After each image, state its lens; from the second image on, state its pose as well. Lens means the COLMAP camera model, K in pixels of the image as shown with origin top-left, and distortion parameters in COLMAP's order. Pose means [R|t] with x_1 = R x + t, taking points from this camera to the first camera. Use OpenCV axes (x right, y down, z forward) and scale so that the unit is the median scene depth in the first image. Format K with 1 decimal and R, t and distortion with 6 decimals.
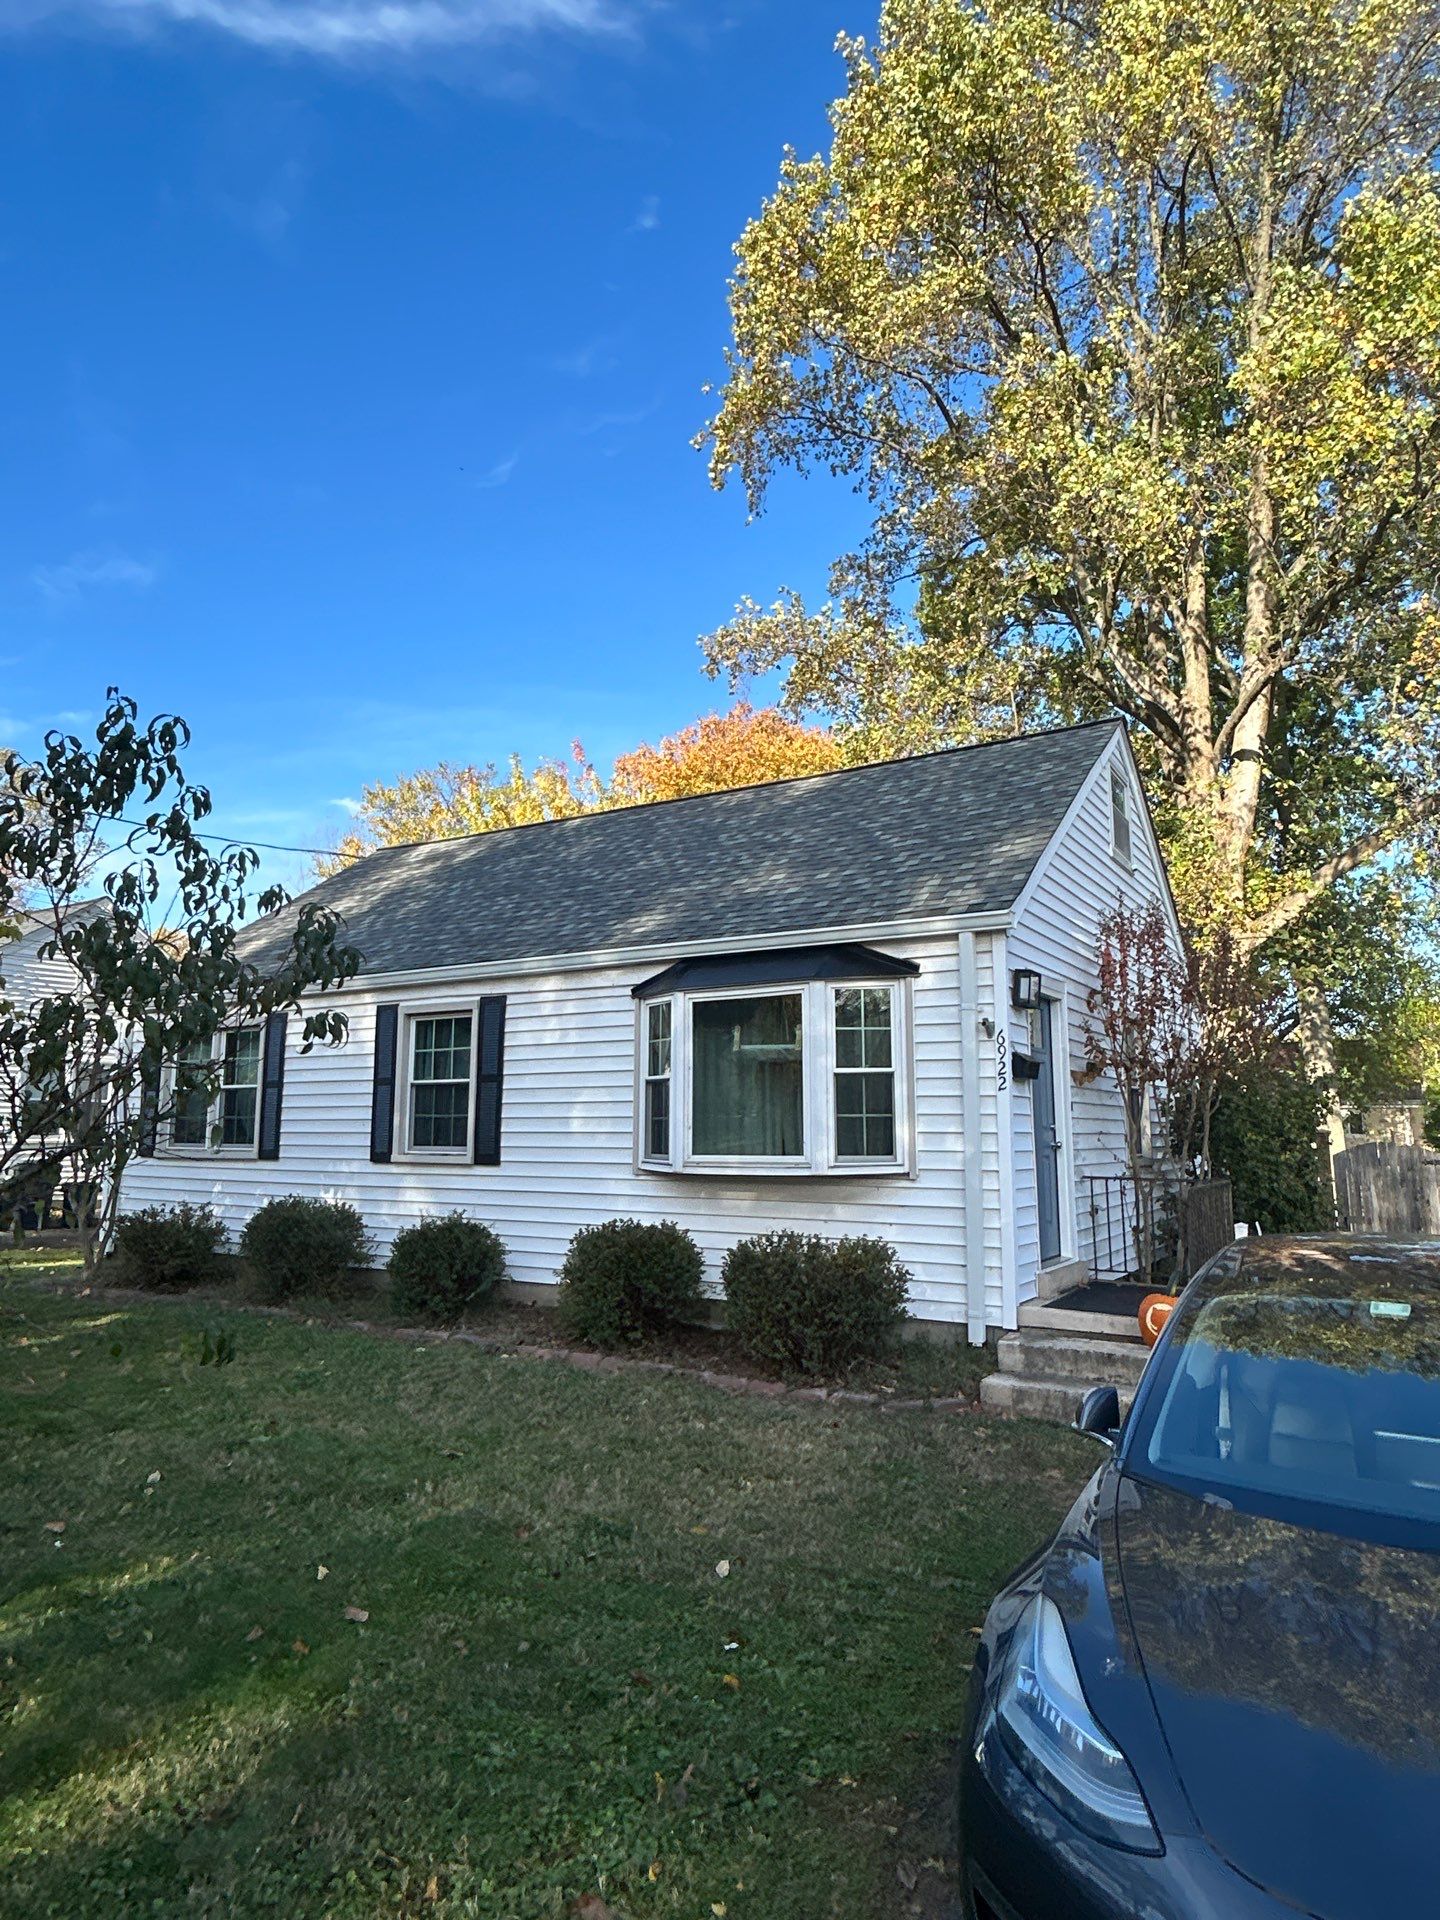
lens RADIAL K [[1124.0, 0, 717.2], [0, 1124.0, 977.1], [0, 0, 1]] dist [0.012272, 0.001803]
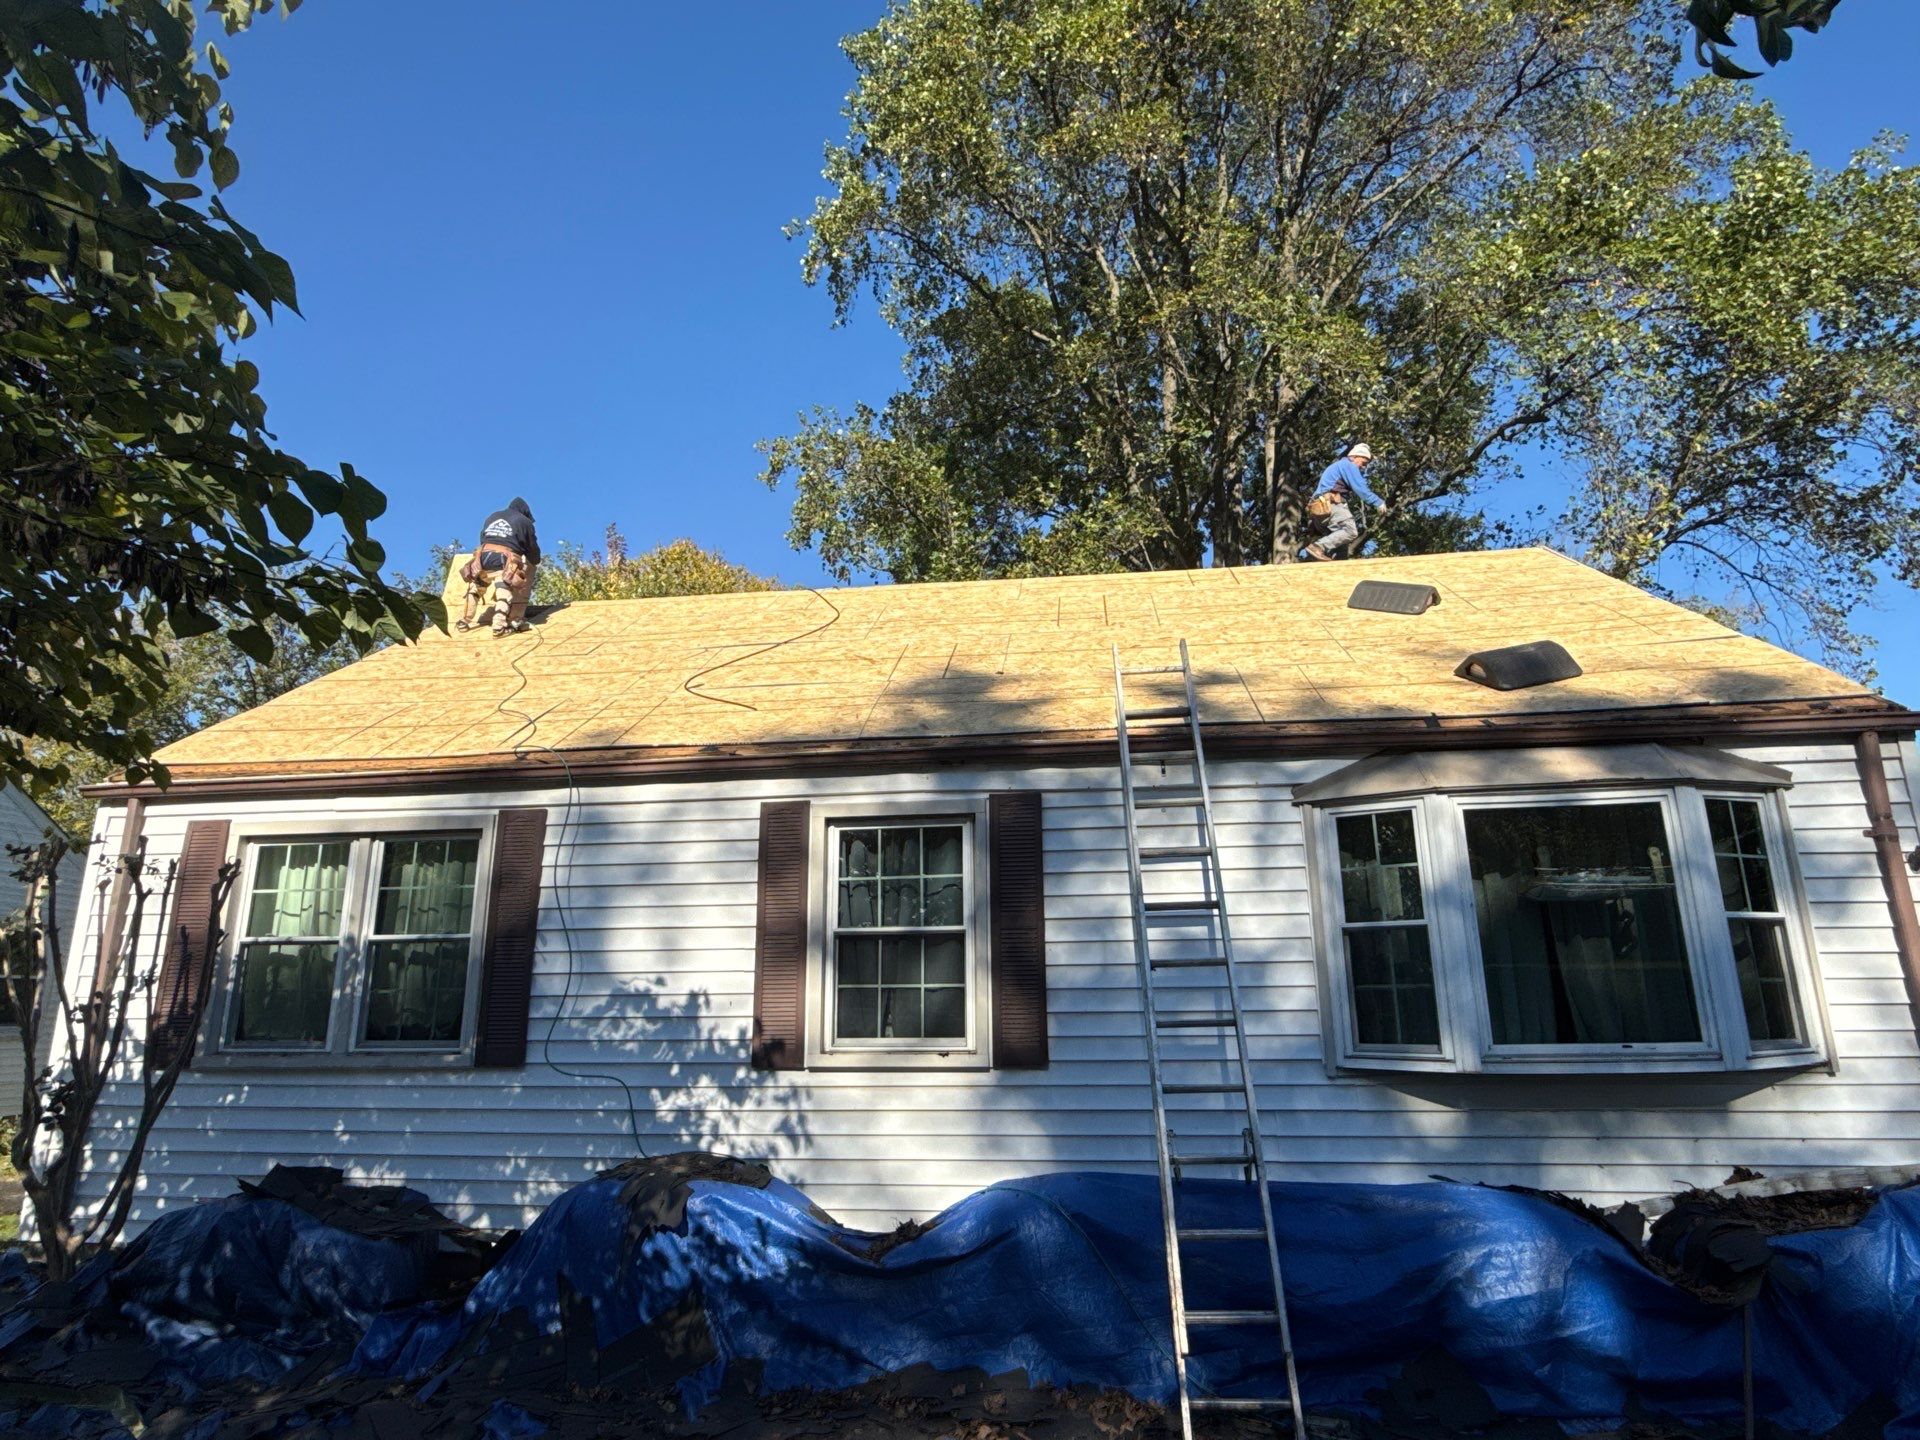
lens RADIAL K [[1124.0, 0, 941.7], [0, 1124.0, 700.3], [0, 0, 1]] dist [0.012272, 0.001803]
pose [[0.916543, 0.100560, 0.387088, -0.504535], [-0.045490, 0.987804, -0.148908, 0.063227], [-0.397341, 0.118872, 0.909939, 0.435759]]
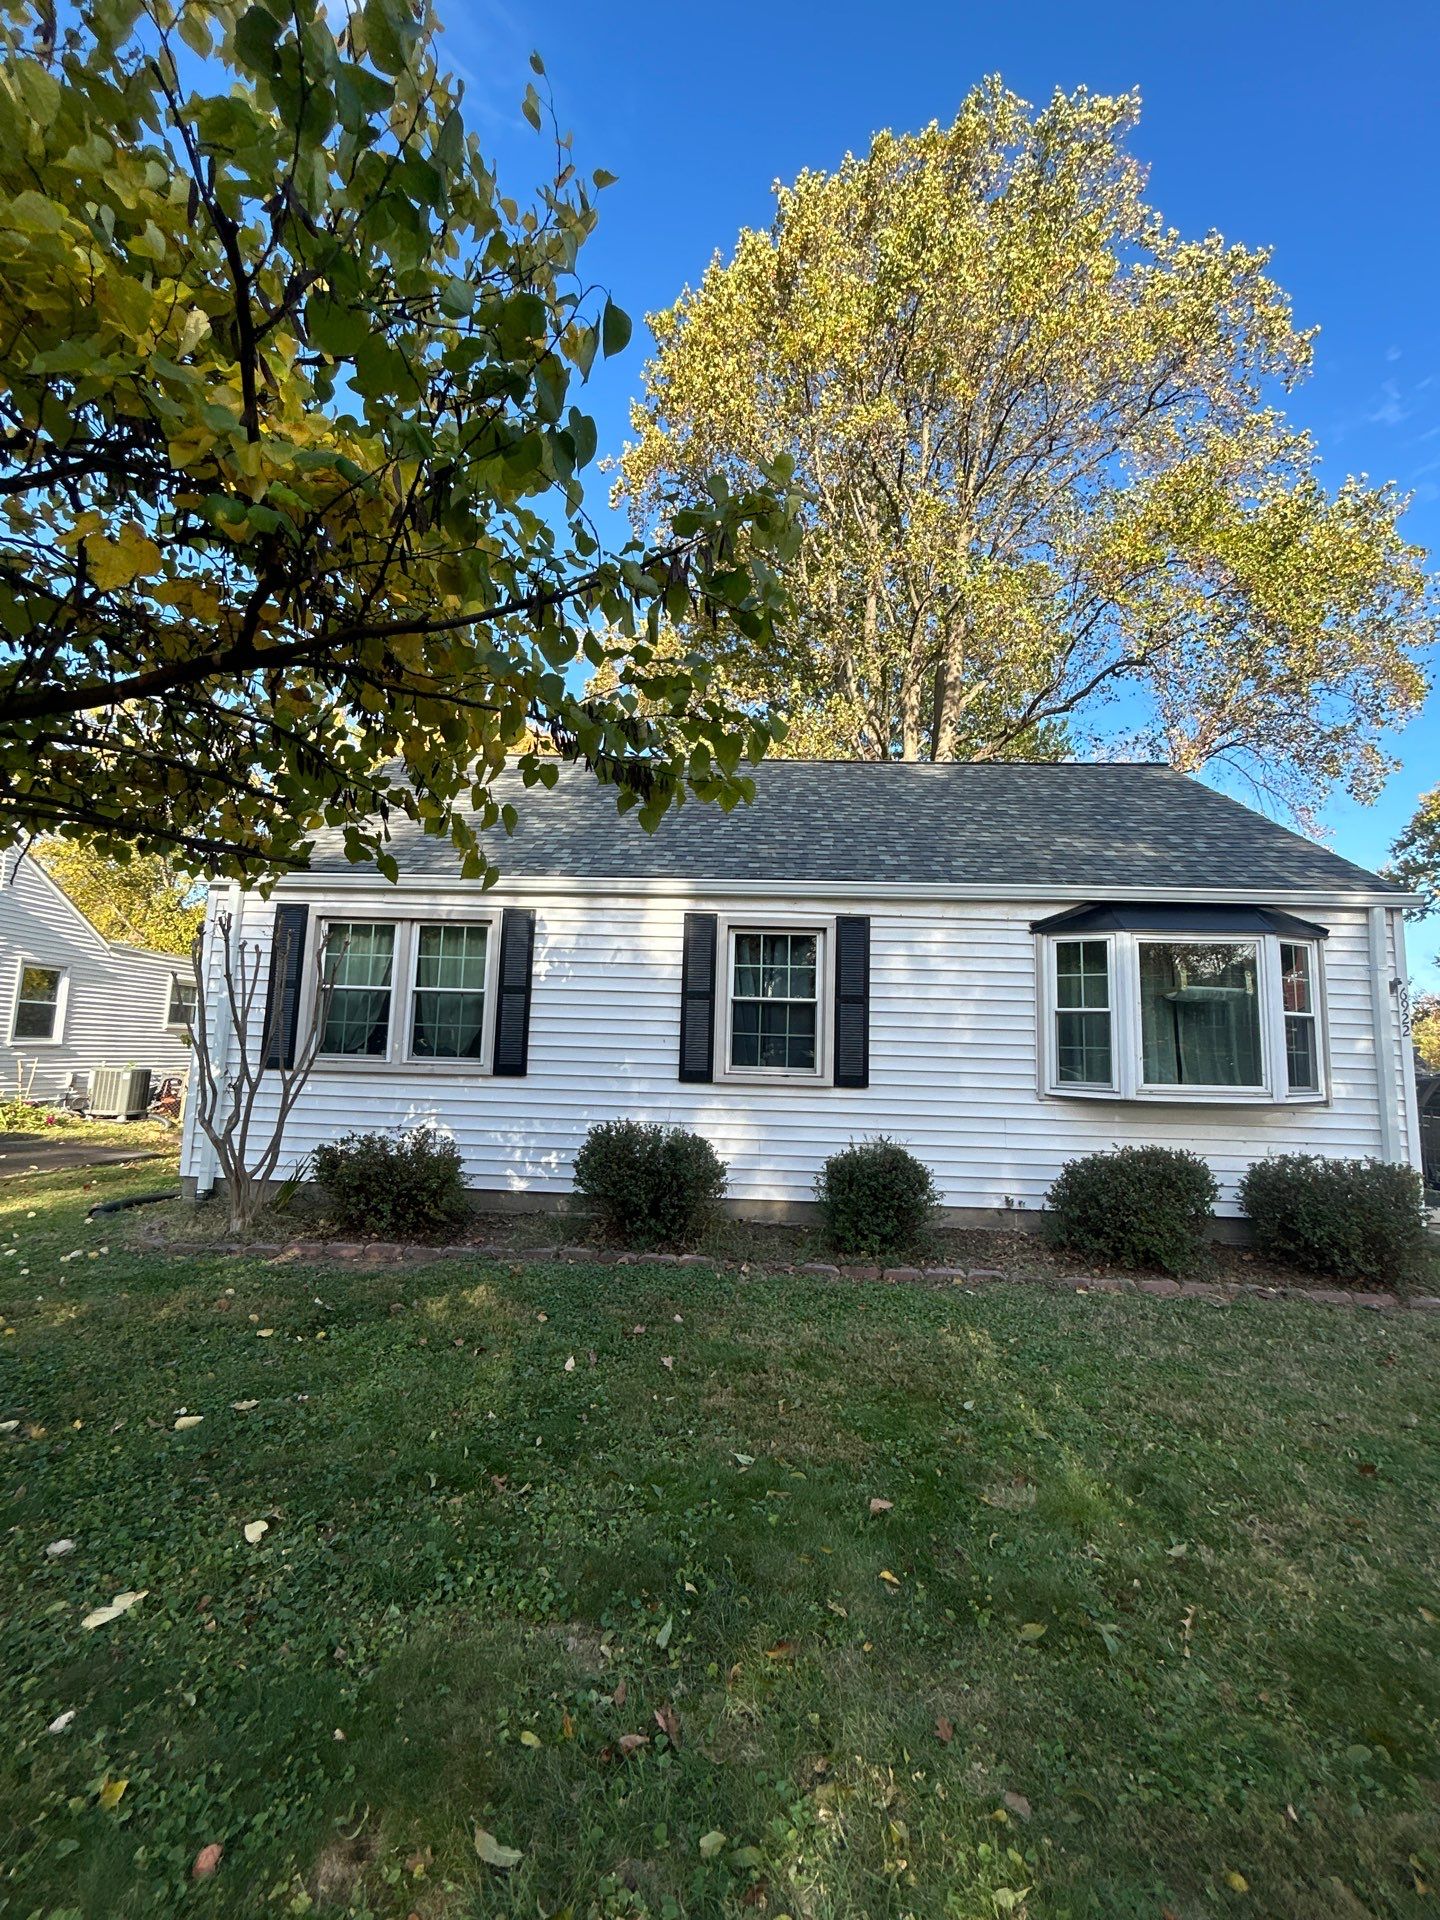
lens RADIAL K [[824.1, 0, 711.5], [0, 824.1, 944.0], [0, 0, 1]] dist [-0.001660, -0.000366]
pose [[0.873672, 0.088336, 0.478429, -0.669361], [-0.094156, 0.995487, -0.011865, 0.062691], [-0.477318, -0.034681, 0.878046, 0.433518]]
